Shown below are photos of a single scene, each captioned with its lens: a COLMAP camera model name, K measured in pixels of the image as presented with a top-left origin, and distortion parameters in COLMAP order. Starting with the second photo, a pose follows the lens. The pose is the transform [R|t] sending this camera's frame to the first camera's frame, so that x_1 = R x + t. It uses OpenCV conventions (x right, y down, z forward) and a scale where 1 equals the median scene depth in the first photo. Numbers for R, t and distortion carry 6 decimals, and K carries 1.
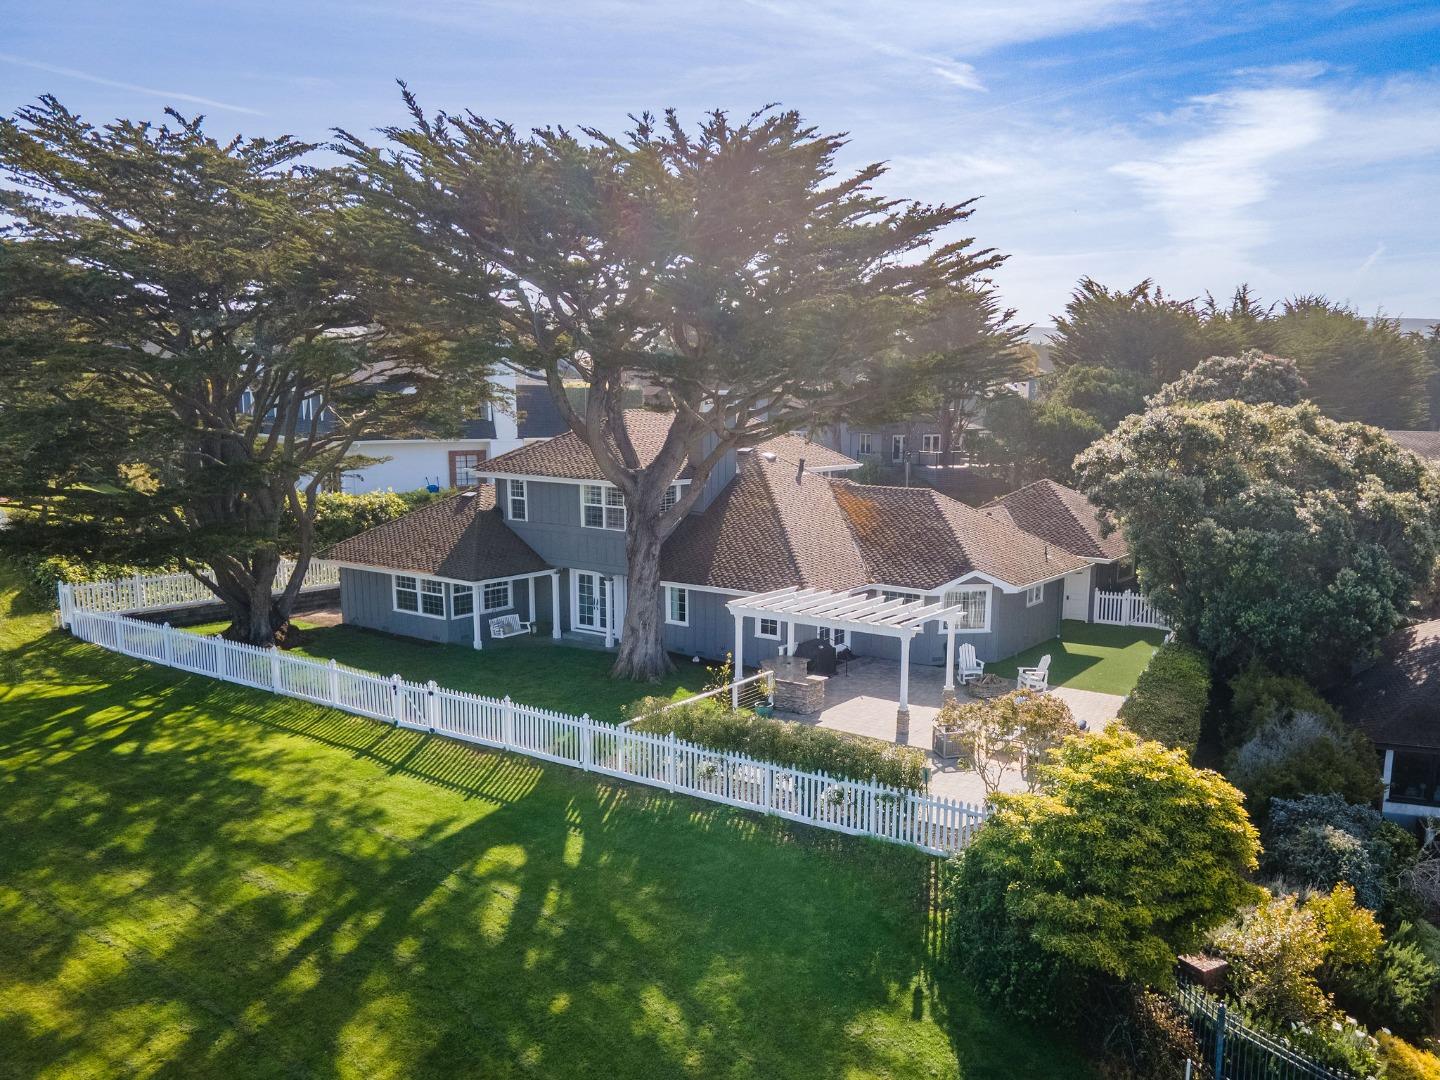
lens RADIAL K [[998.7, 0, 720.0], [0, 998.7, 540.0], [0, 0, 1]] dist [-0.000326, -0.000025]
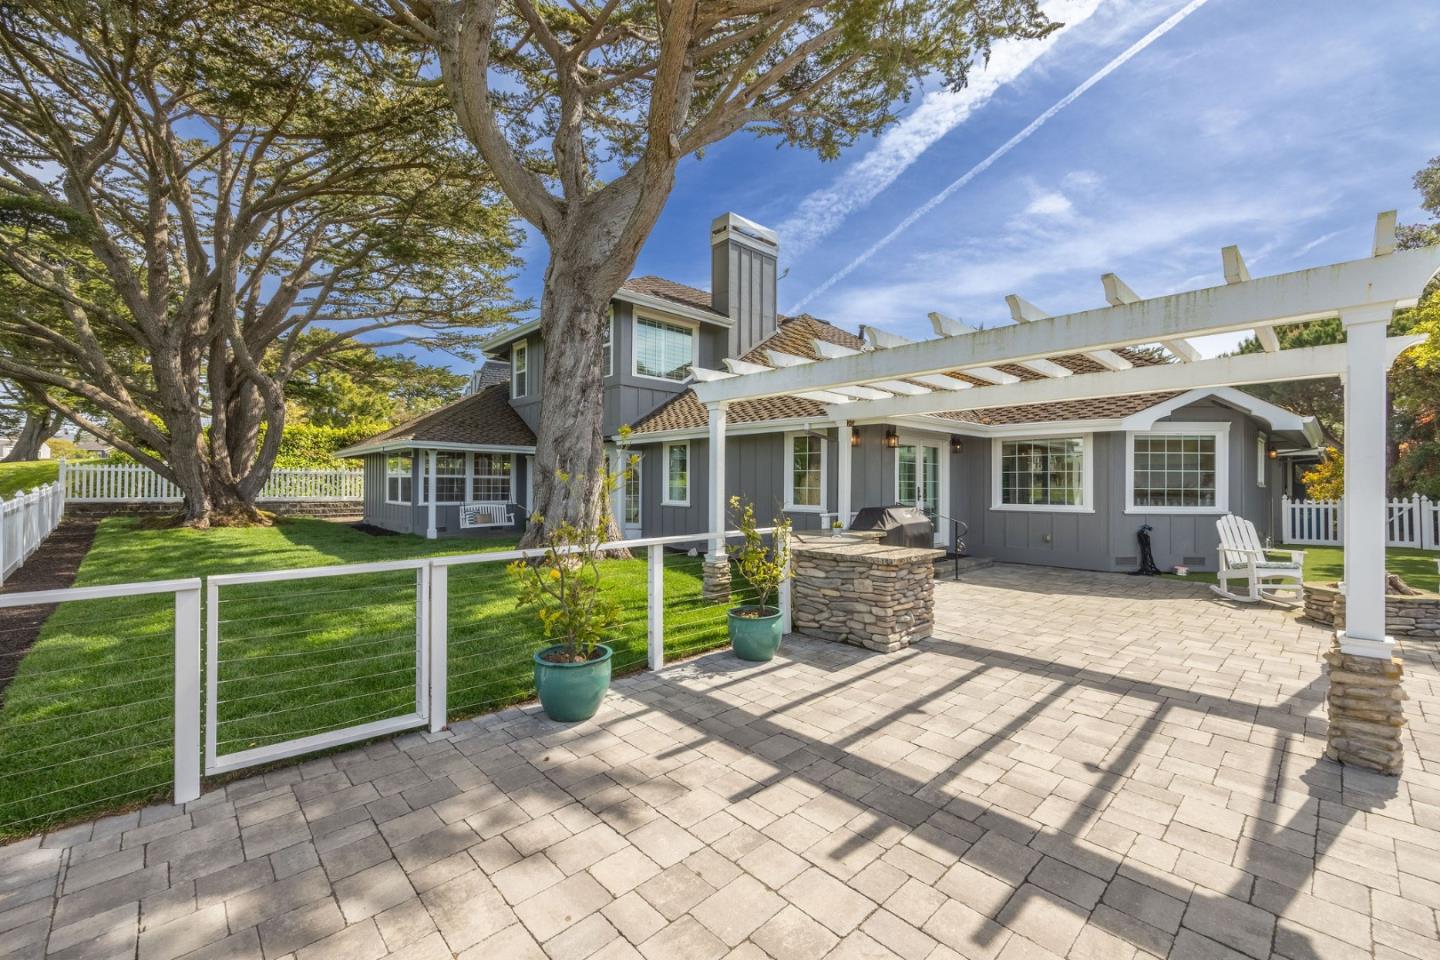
lens RADIAL K [[572.1, 0, 720.0], [0, 572.1, 480.0], [0, 0, 1]] dist [-0.029076, 0.004853]
pose [[0.986570, 0.007388, -0.163169, 0.049764], [-0.025709, 0.993548, -0.110456, 0.110980], [0.161300, 0.113167, 0.980396, 0.630997]]
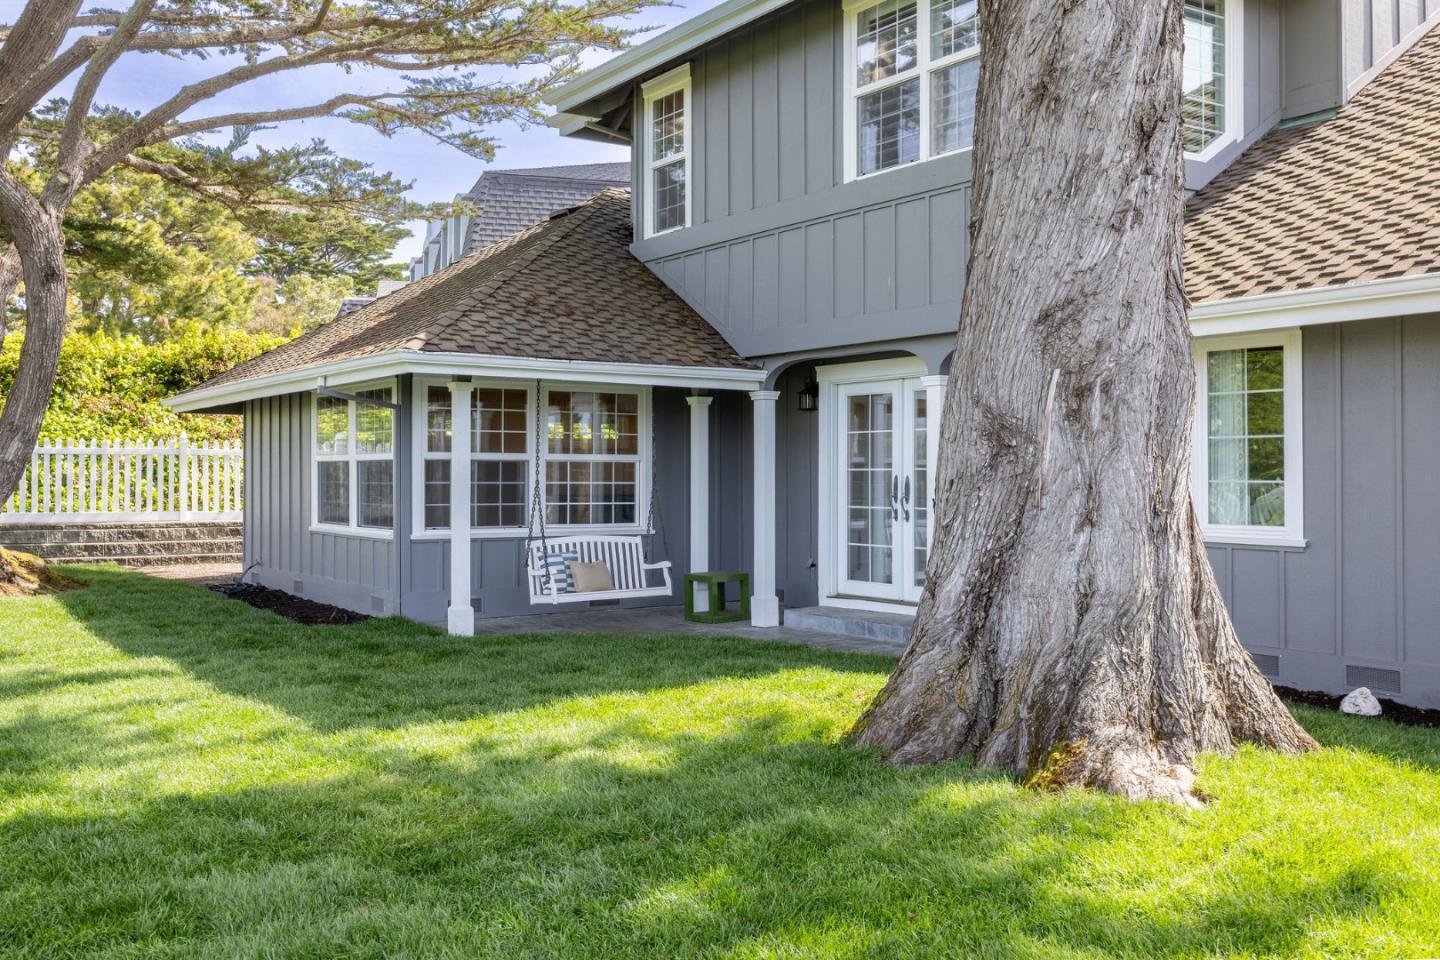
lens RADIAL K [[1414.2, 0, 718.7], [0, 1414.2, 462.9], [0, 0, 1]] dist [-0.013500, -0.010555]
pose [[0.937300, -0.000399, -0.348523, -0.046302], [-0.039227, 0.993524, -0.106632, 0.105067], [0.346309, 0.113618, 0.931215, 0.695248]]
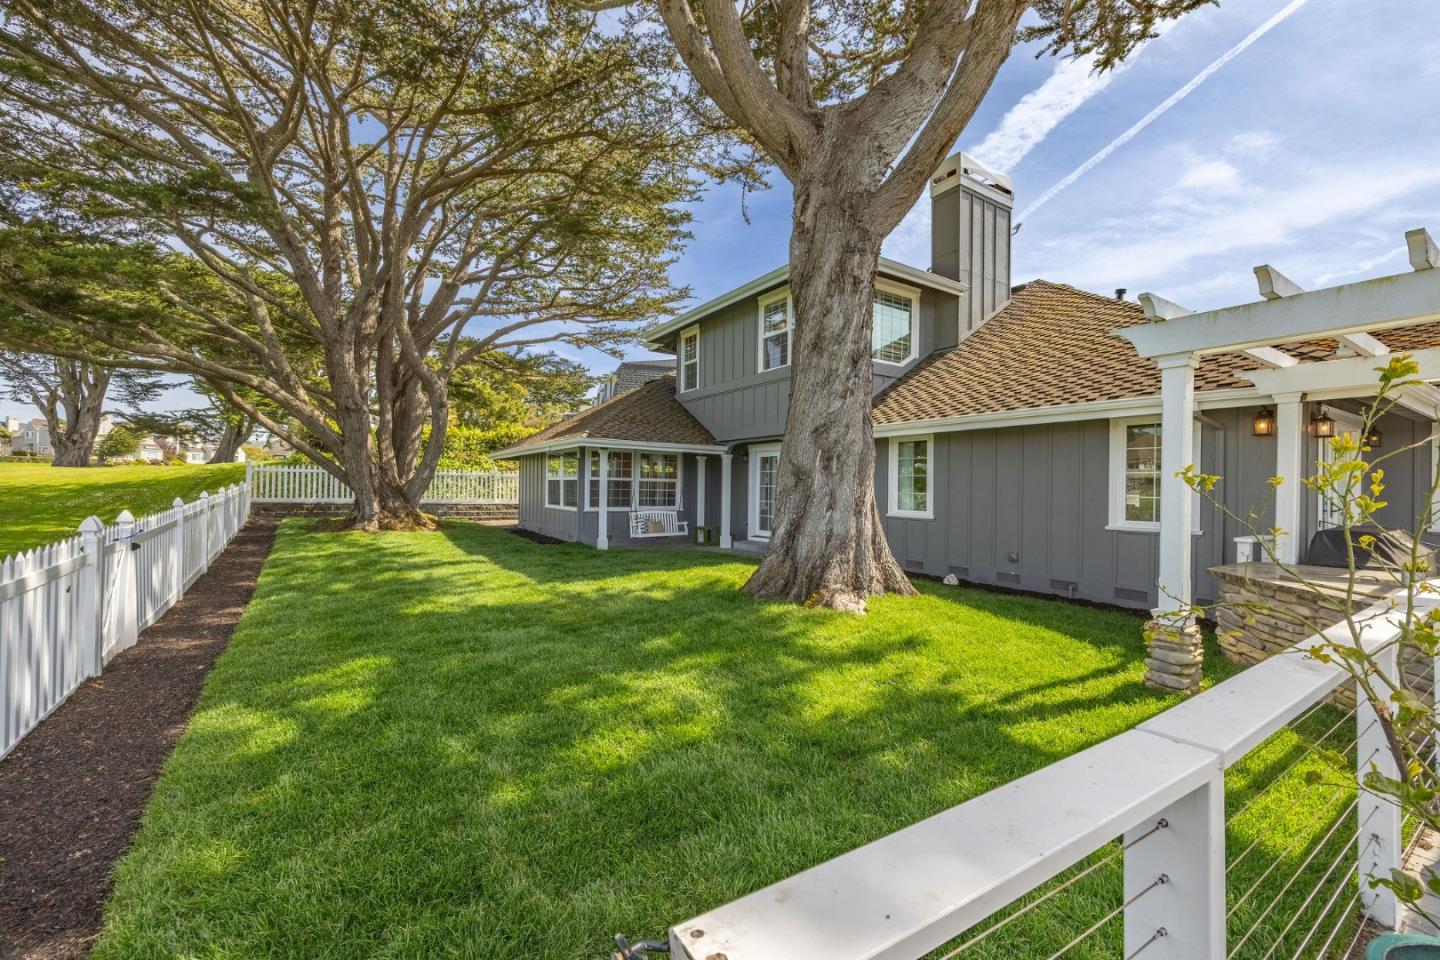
lens RADIAL K [[575.8, 0, 724.0], [0, 575.8, 485.1], [0, 0, 1]] dist [-0.017392, 0.000144]
pose [[0.941200, 0.014996, -0.337516, -0.033162], [-0.052591, 0.993340, -0.102519, 0.105679], [0.333730, 0.114242, 0.935721, 0.685161]]
